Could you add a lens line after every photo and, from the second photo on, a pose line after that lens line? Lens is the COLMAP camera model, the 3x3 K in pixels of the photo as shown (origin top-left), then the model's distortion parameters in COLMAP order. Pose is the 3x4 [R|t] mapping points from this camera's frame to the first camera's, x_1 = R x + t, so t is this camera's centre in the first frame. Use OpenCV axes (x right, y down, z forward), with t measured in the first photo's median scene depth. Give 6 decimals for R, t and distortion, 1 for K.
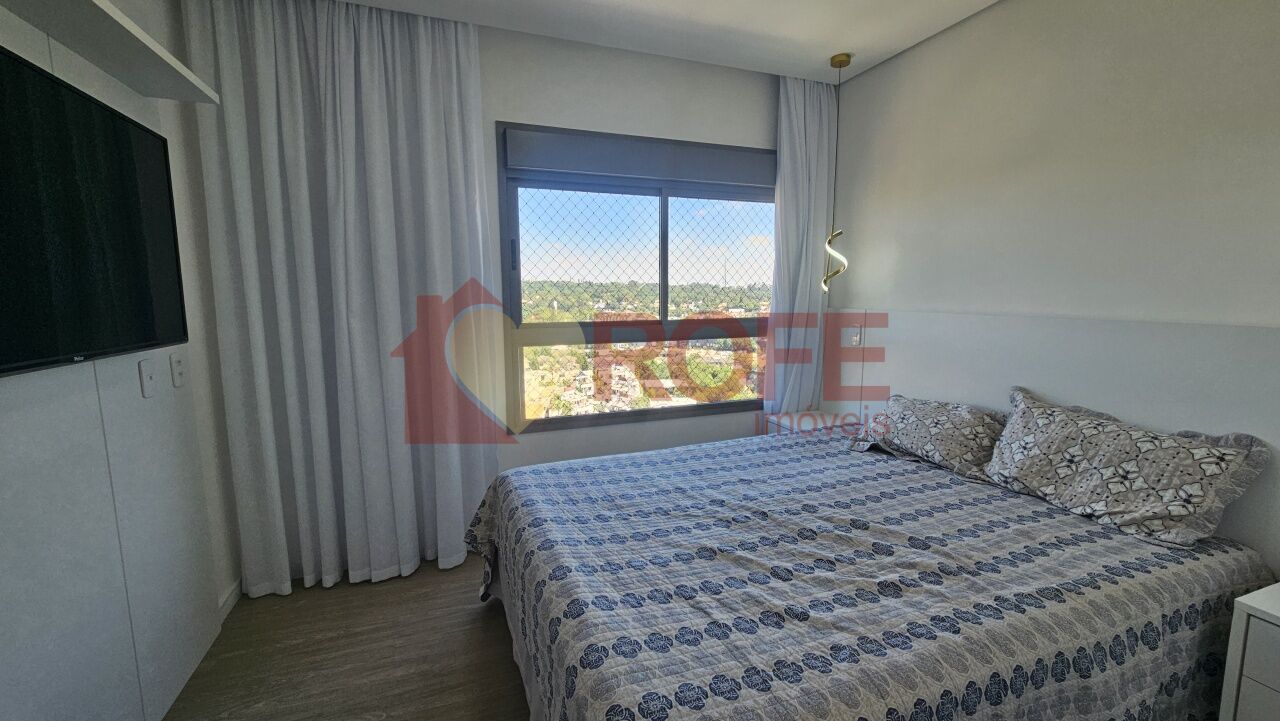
lens RADIAL K [[522.2, 0, 643.2], [0, 522.2, 364.2], [0, 0, 1]] dist [0.003333, 0.000443]
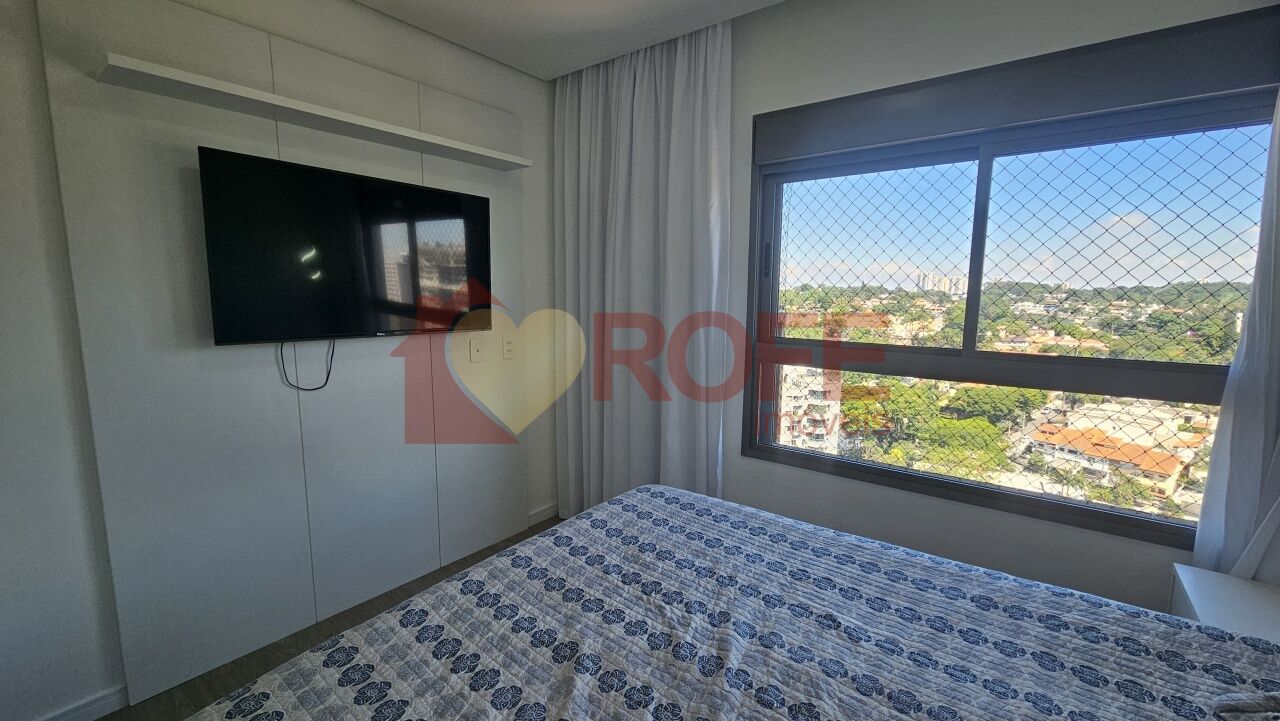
lens RADIAL K [[522.2, 0, 643.2], [0, 522.2, 364.2], [0, 0, 1]] dist [0.003333, 0.000443]
pose [[0.539974, 0.128160, -0.831867, 0.499999], [-0.129357, 0.989234, 0.068437, -0.080802], [0.831682, 0.070653, 0.550739, 0.416215]]
